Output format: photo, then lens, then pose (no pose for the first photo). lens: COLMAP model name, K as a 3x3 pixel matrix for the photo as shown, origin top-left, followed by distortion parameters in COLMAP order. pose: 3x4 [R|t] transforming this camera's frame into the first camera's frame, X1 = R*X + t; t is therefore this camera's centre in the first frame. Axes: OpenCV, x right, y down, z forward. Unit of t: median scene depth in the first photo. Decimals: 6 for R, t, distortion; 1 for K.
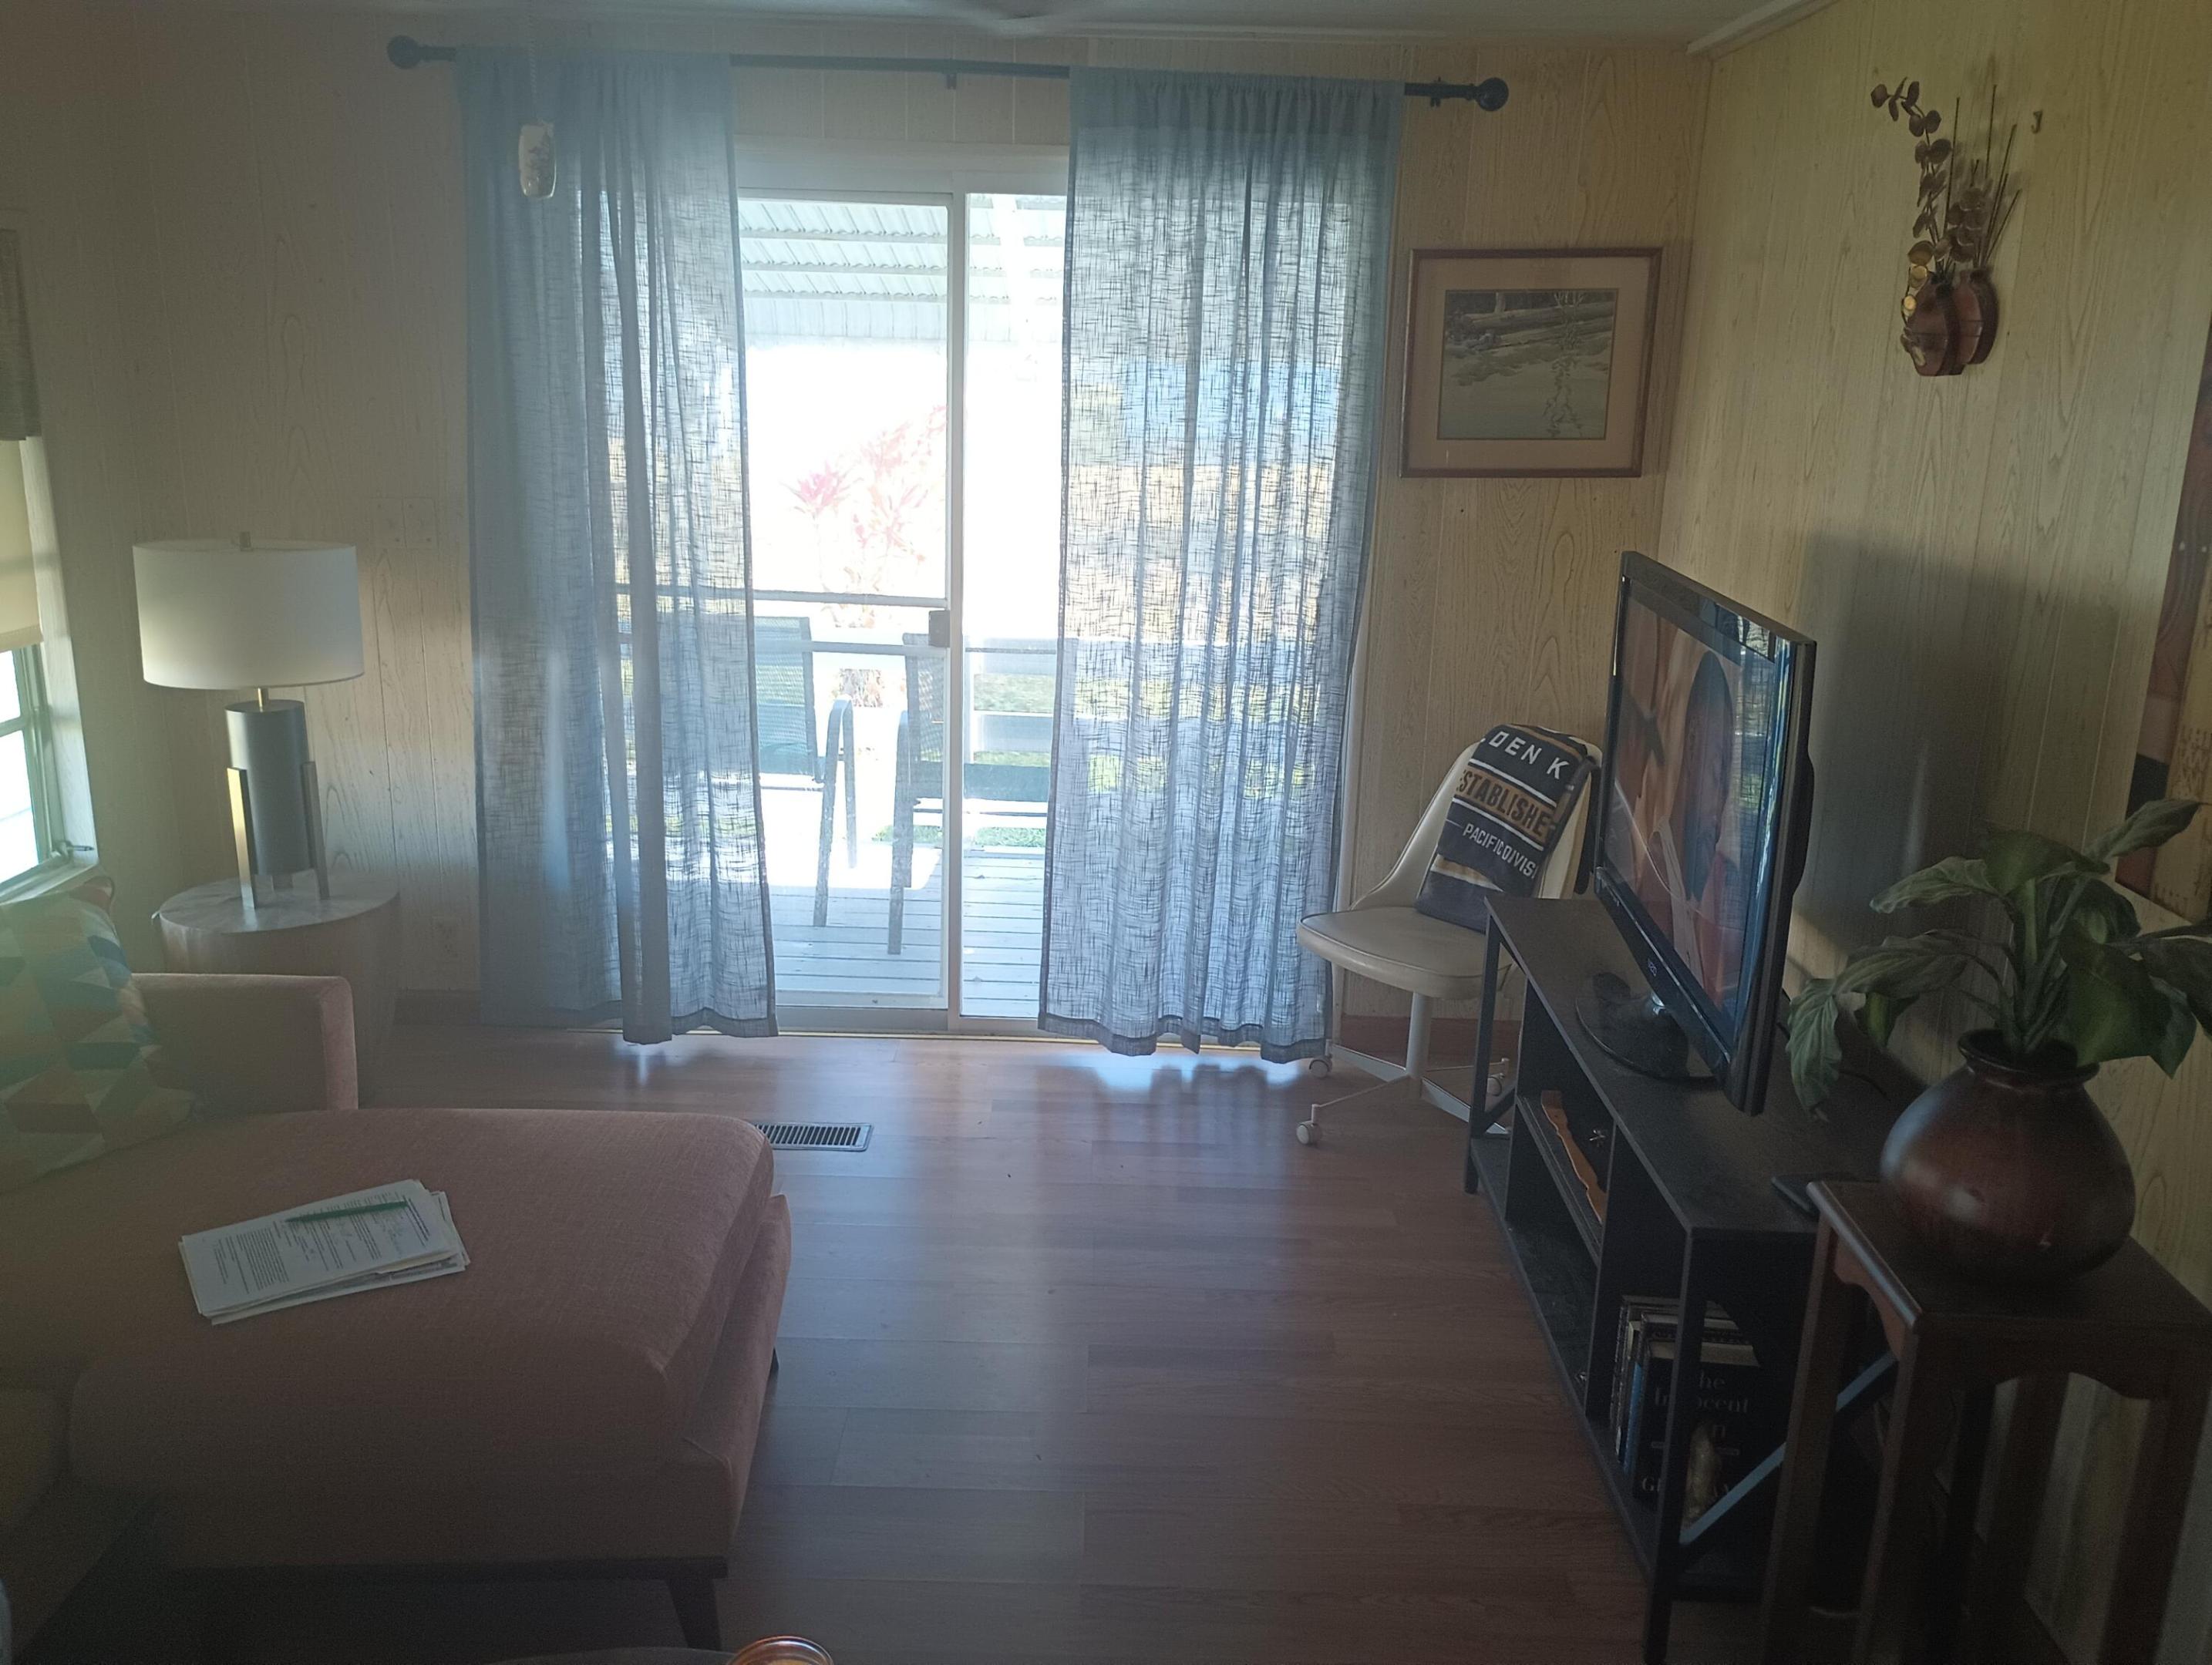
lens RADIAL K [[1844.2, 0, 1089.9], [0, 1844.2, 821.9], [0, 0, 1]] dist [0.044726, -0.005250]
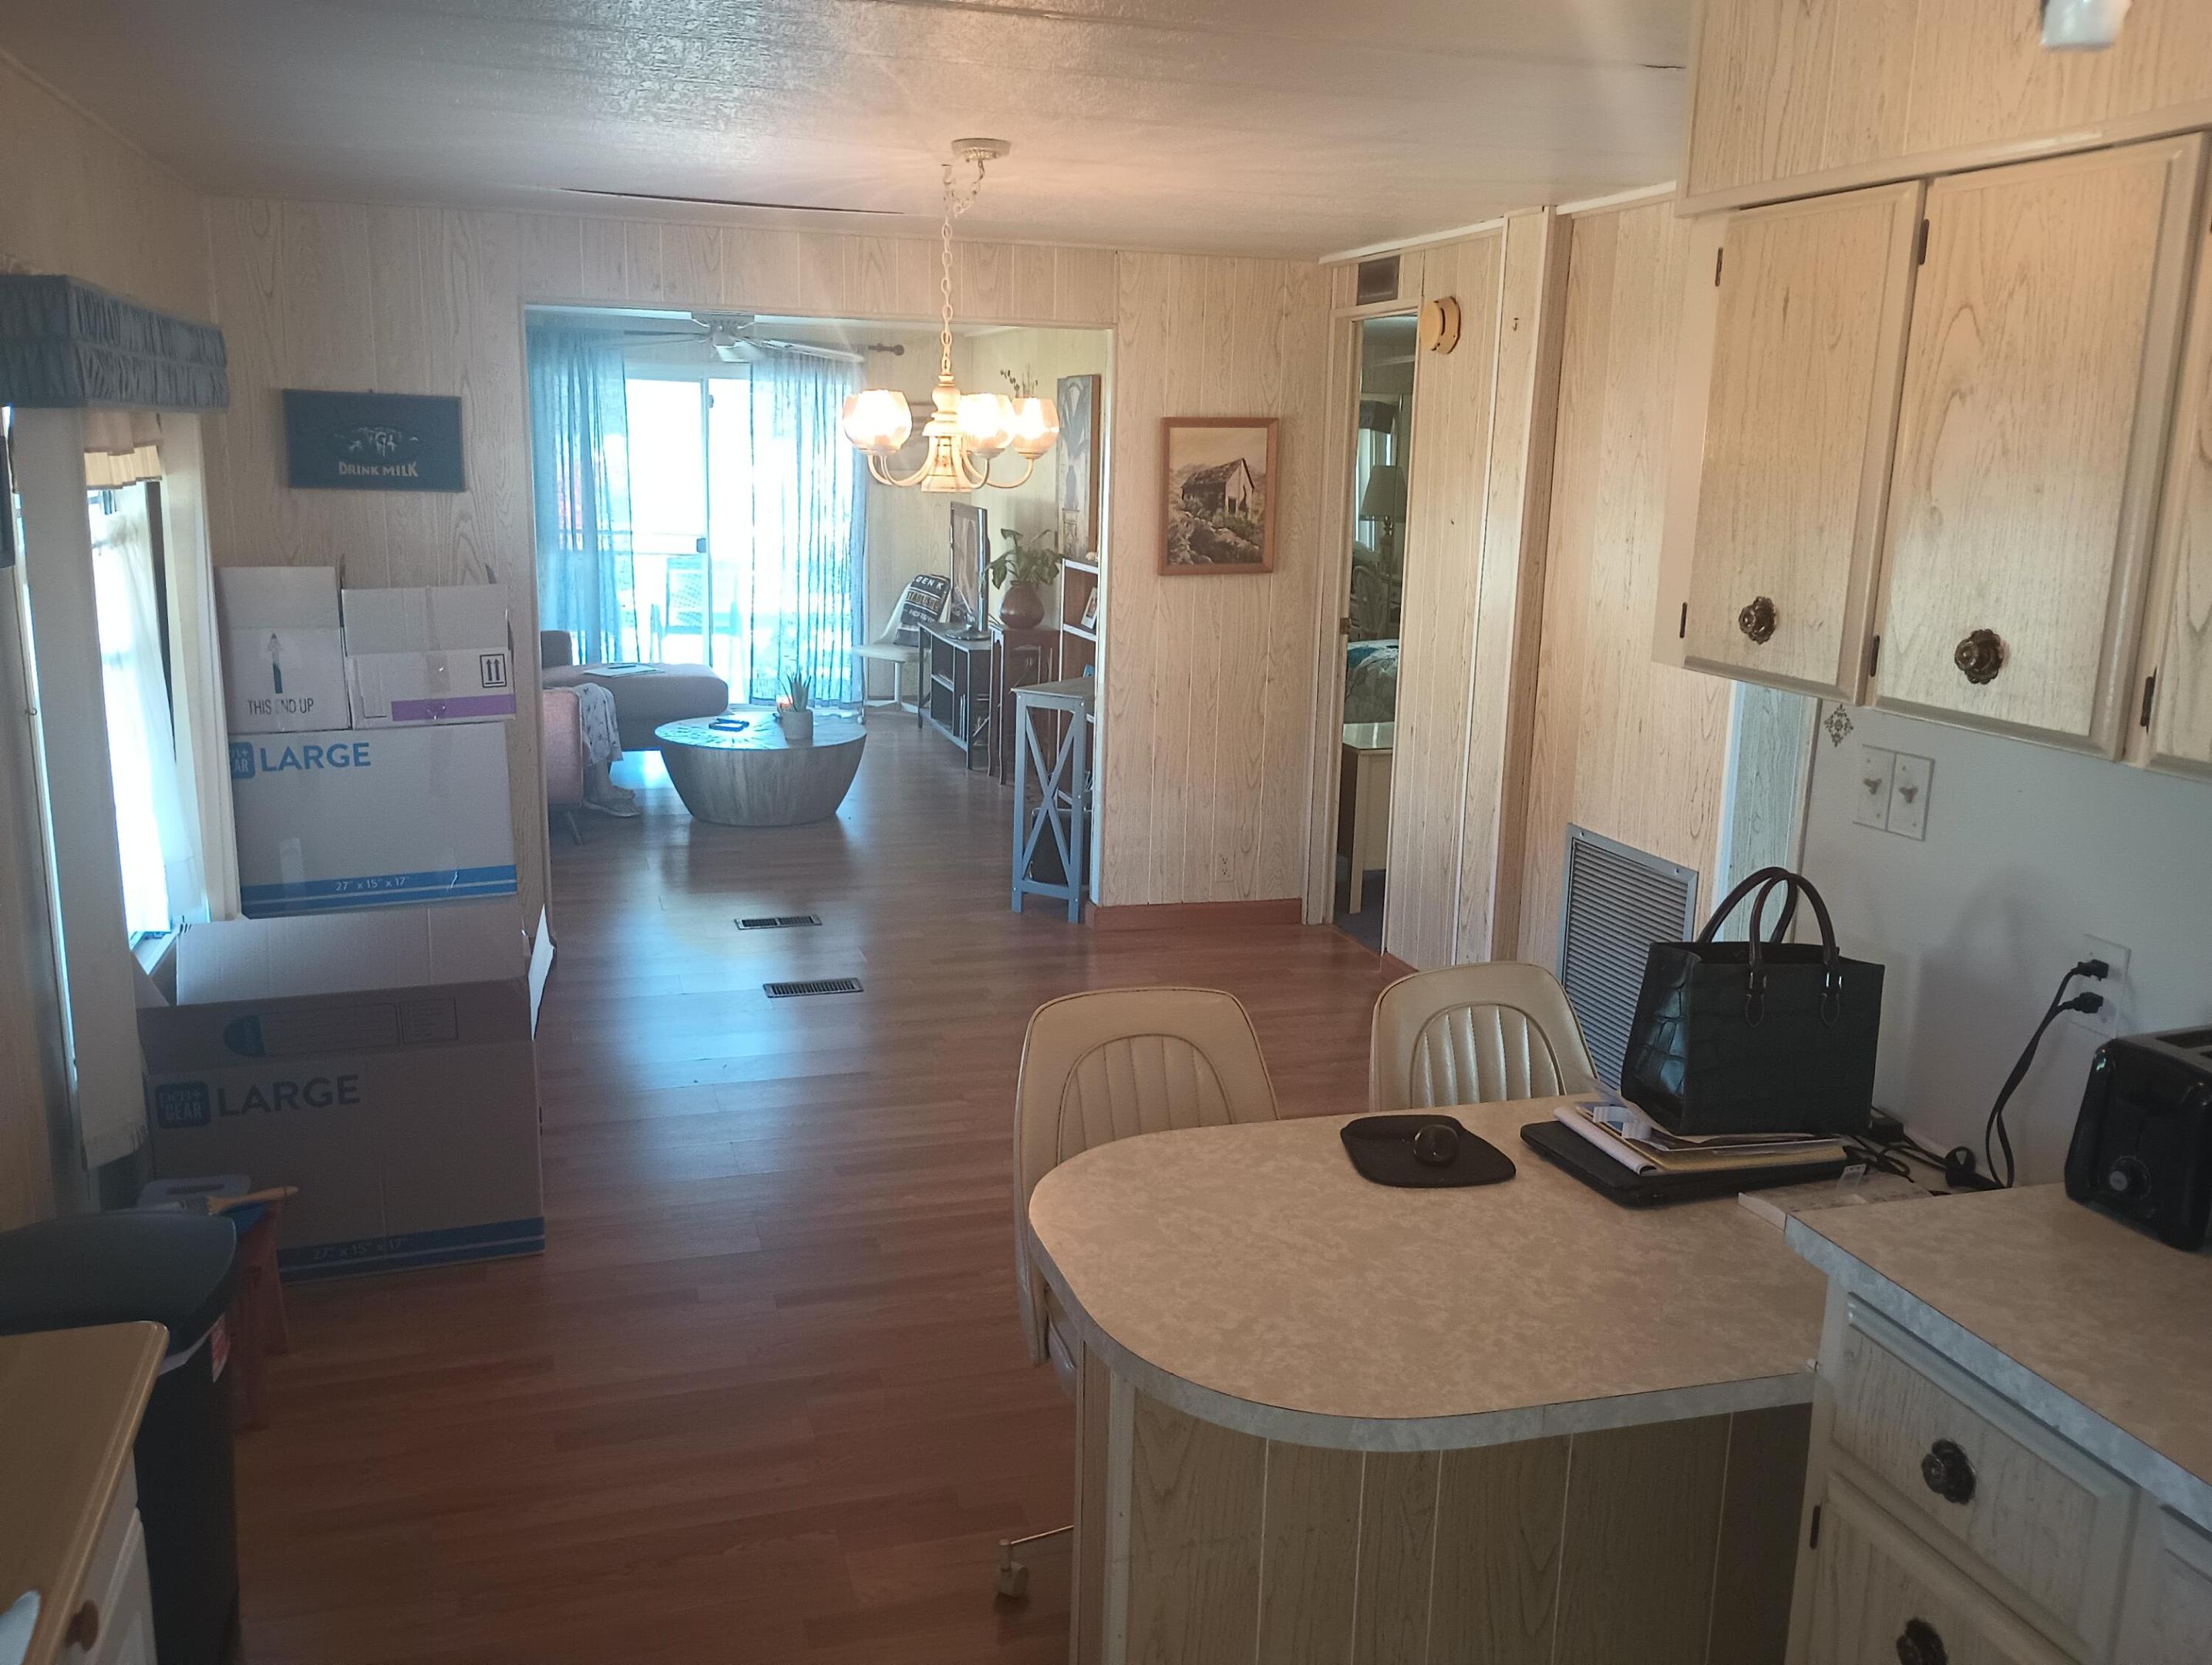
lens RADIAL K [[1844.2, 0, 1105.5], [0, 1844.2, 841.5], [0, 0, 1]] dist [0.044726, -0.005250]
pose [[0.955117, -0.062278, 0.289607, -0.337513], [0.075013, 0.996634, -0.033072, 0.461528], [-0.286573, 0.053312, 0.956574, -1.703955]]
